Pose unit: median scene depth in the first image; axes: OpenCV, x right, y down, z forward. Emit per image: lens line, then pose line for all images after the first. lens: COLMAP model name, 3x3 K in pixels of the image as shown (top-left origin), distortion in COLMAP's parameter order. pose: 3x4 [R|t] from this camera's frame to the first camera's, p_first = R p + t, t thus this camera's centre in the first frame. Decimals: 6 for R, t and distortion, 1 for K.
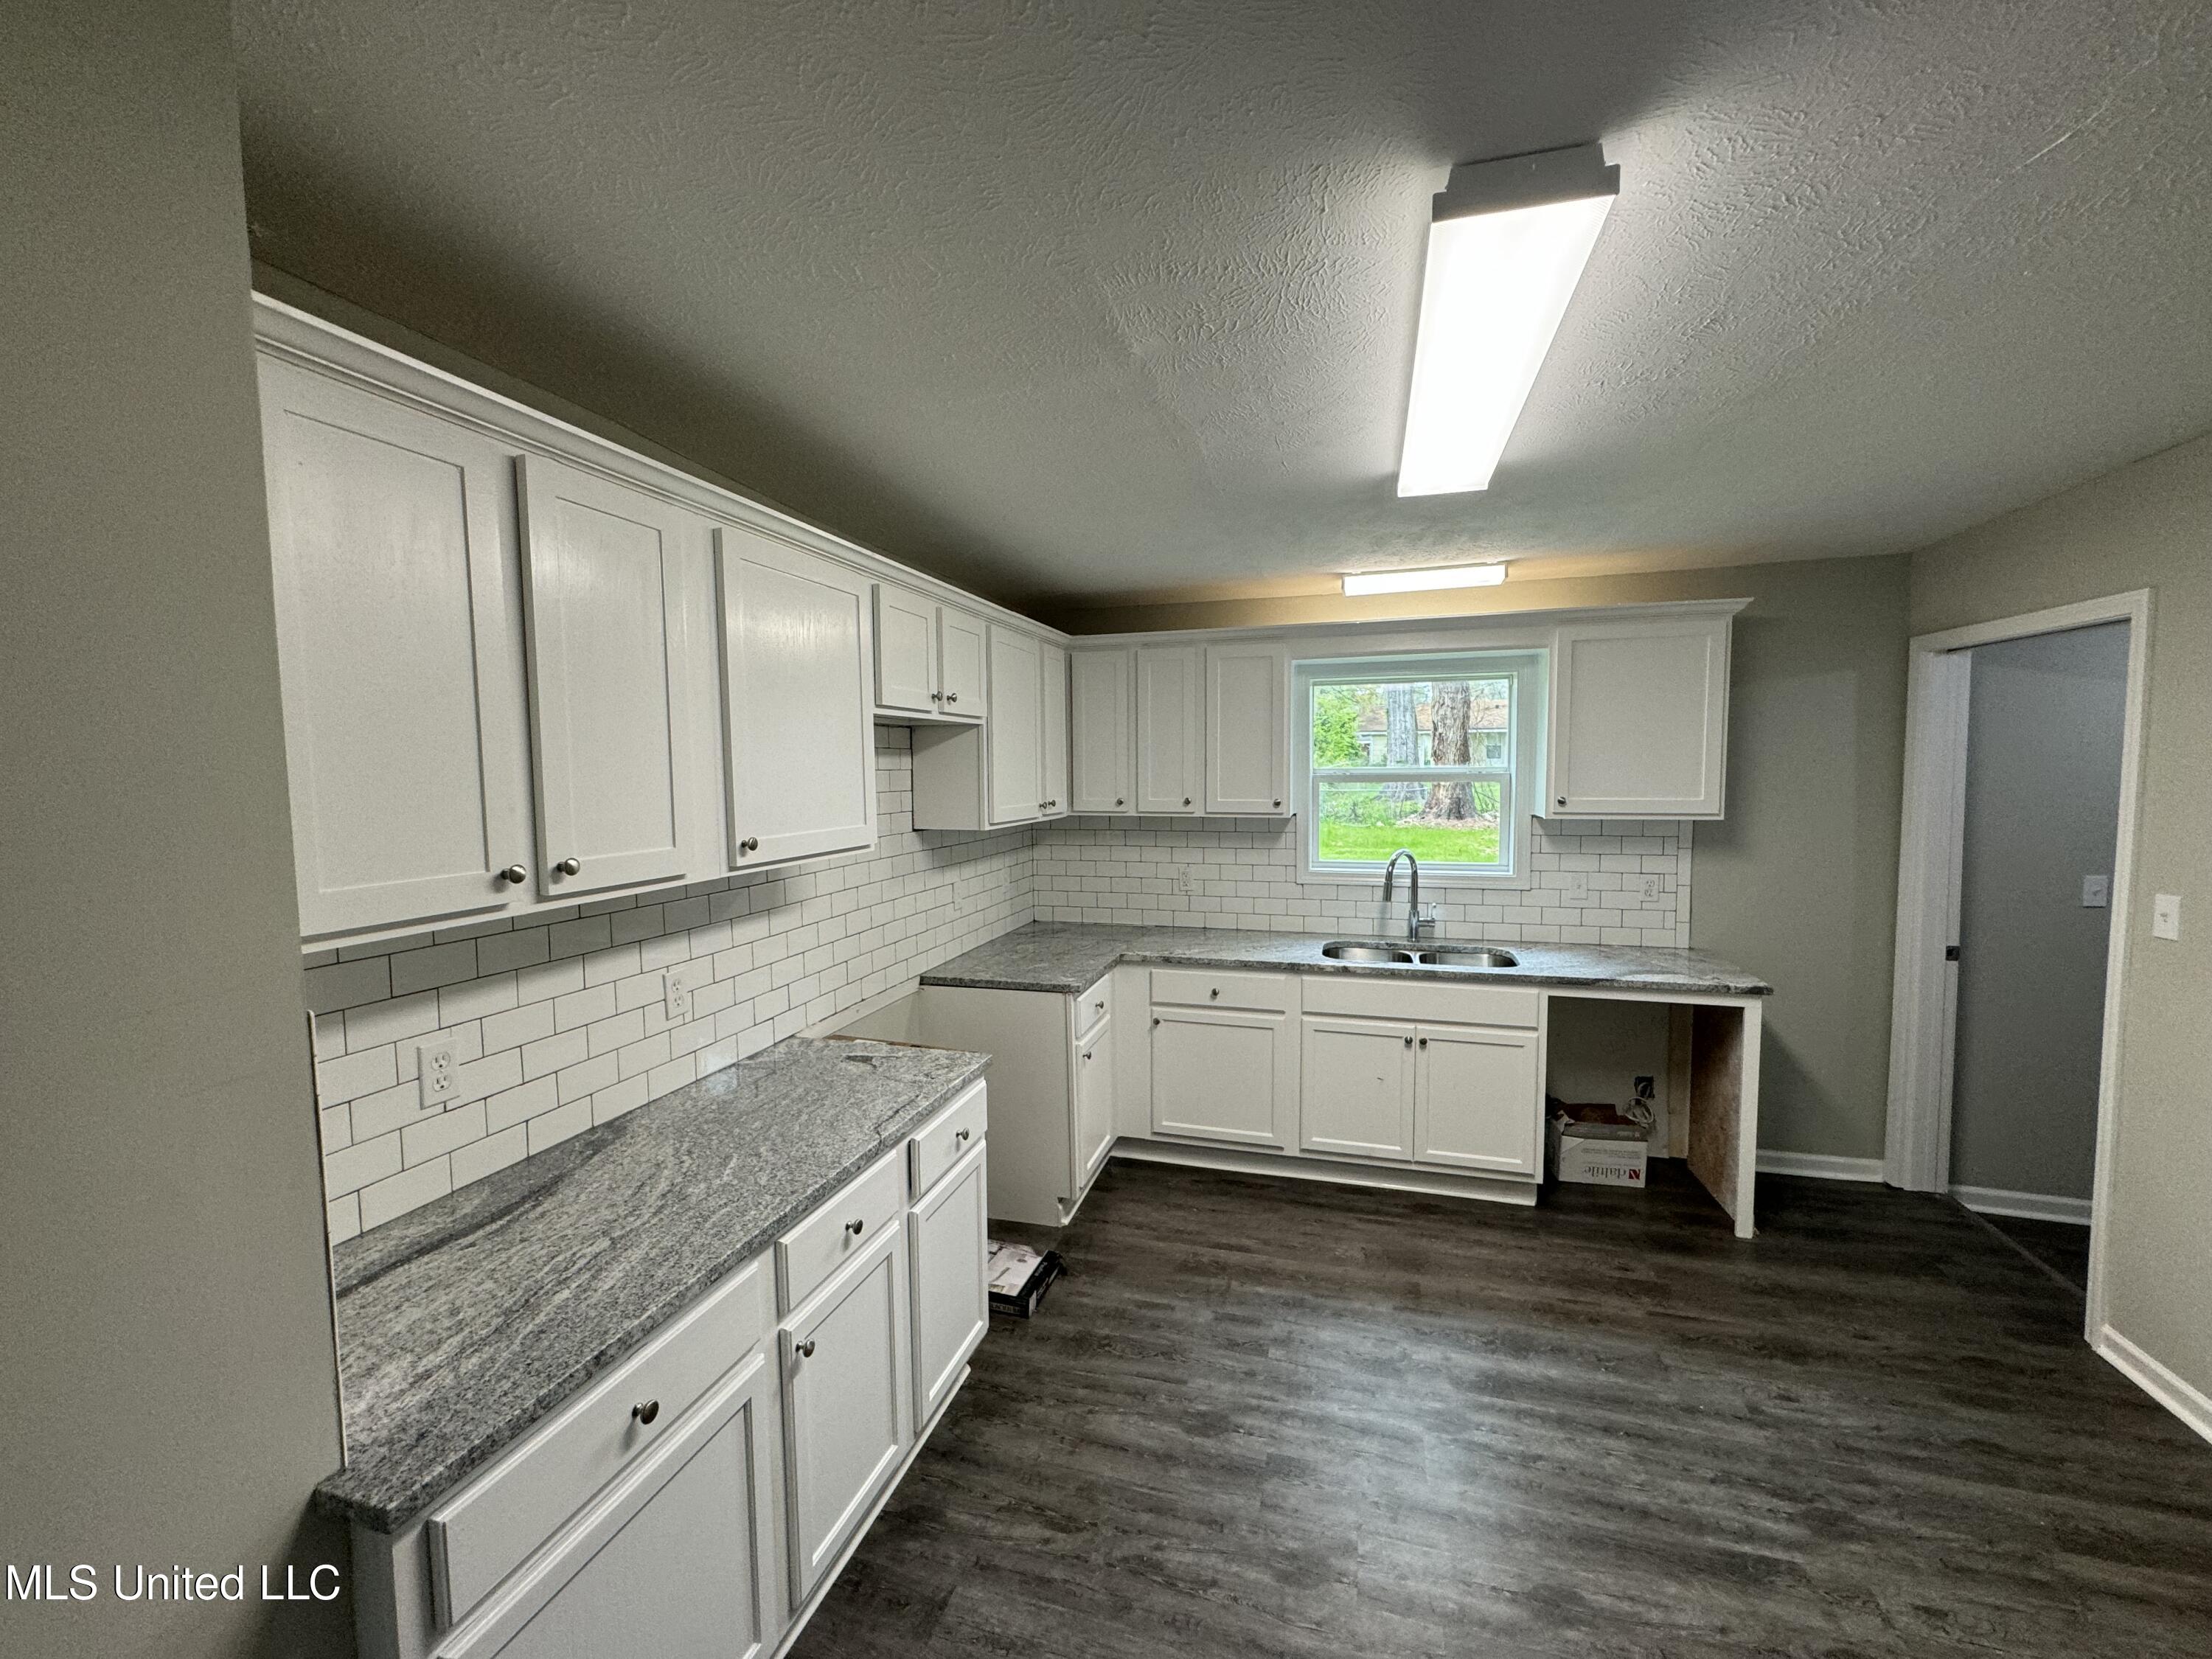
lens RADIAL K [[884.7, 0, 1106.2], [0, 884.7, 827.7], [0, 0, 1]] dist [0.001927, 0.000507]
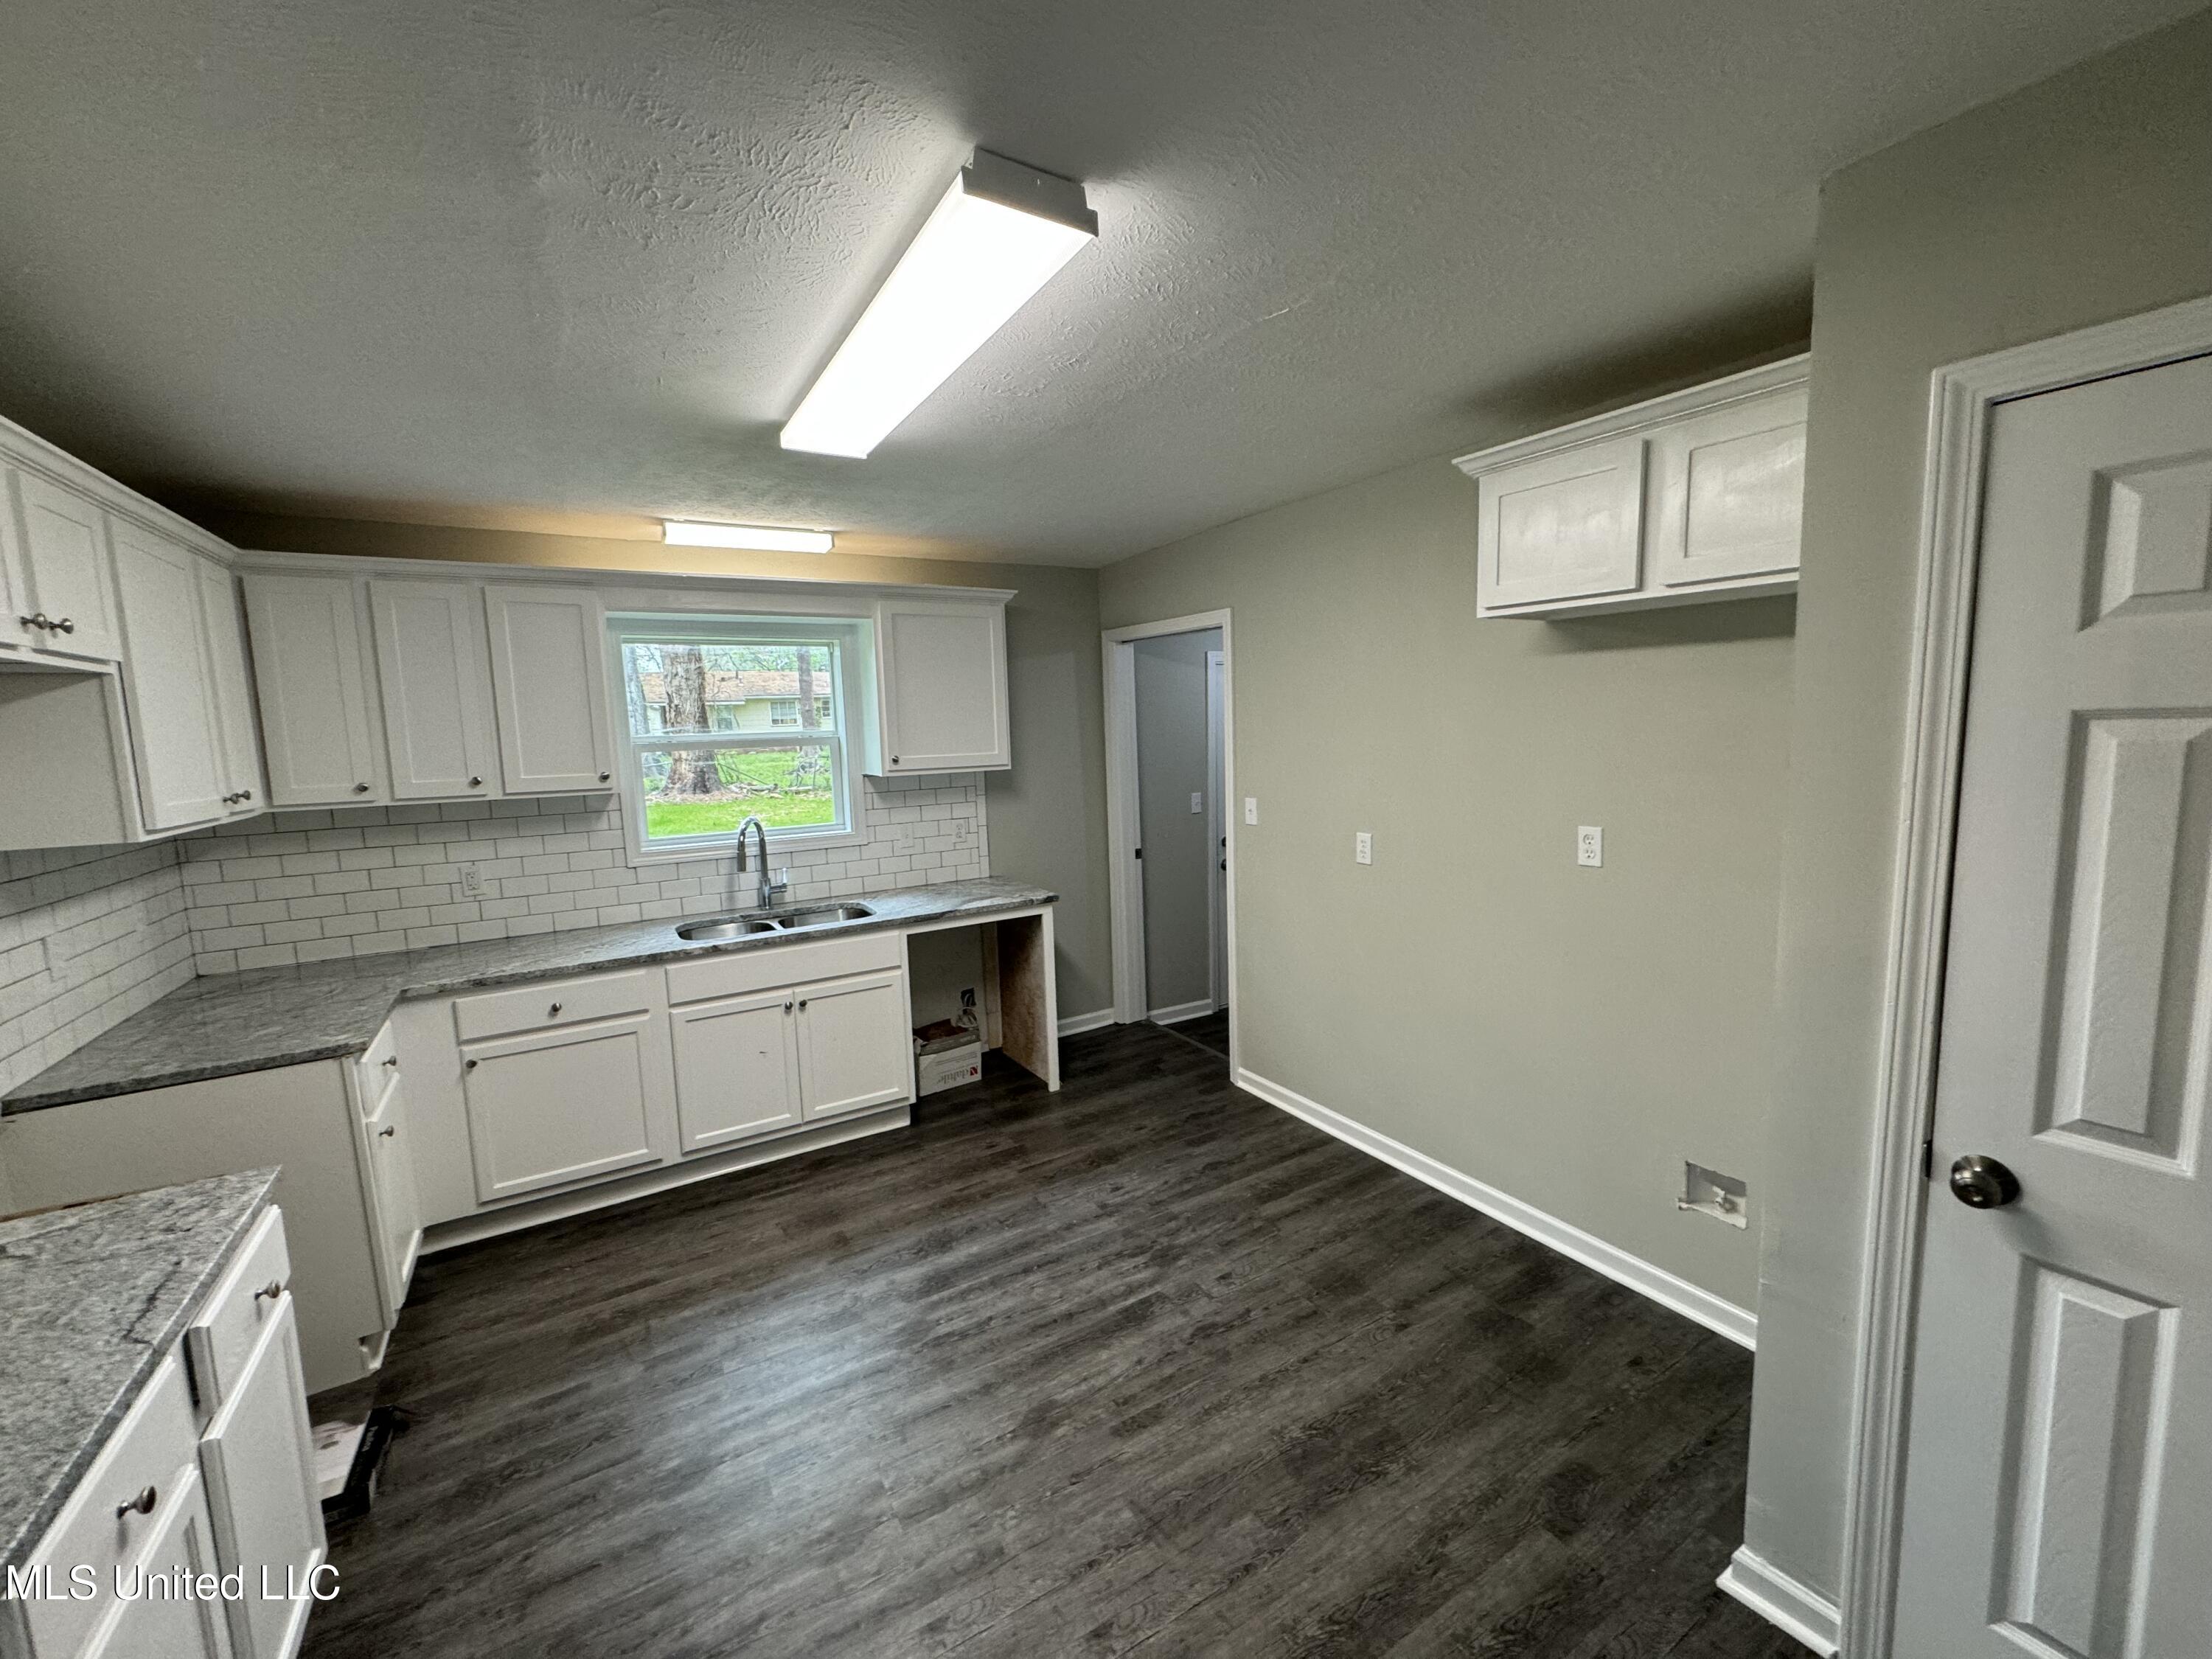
lens RADIAL K [[884.7, 0, 1104.2], [0, 884.7, 828.5], [0, 0, 1]] dist [0.001927, 0.000507]
pose [[0.677967, -0.098155, 0.728510, -0.137403], [0.075800, 0.995097, 0.063532, 0.005552], [-0.731174, 0.012148, 0.682083, 0.064638]]
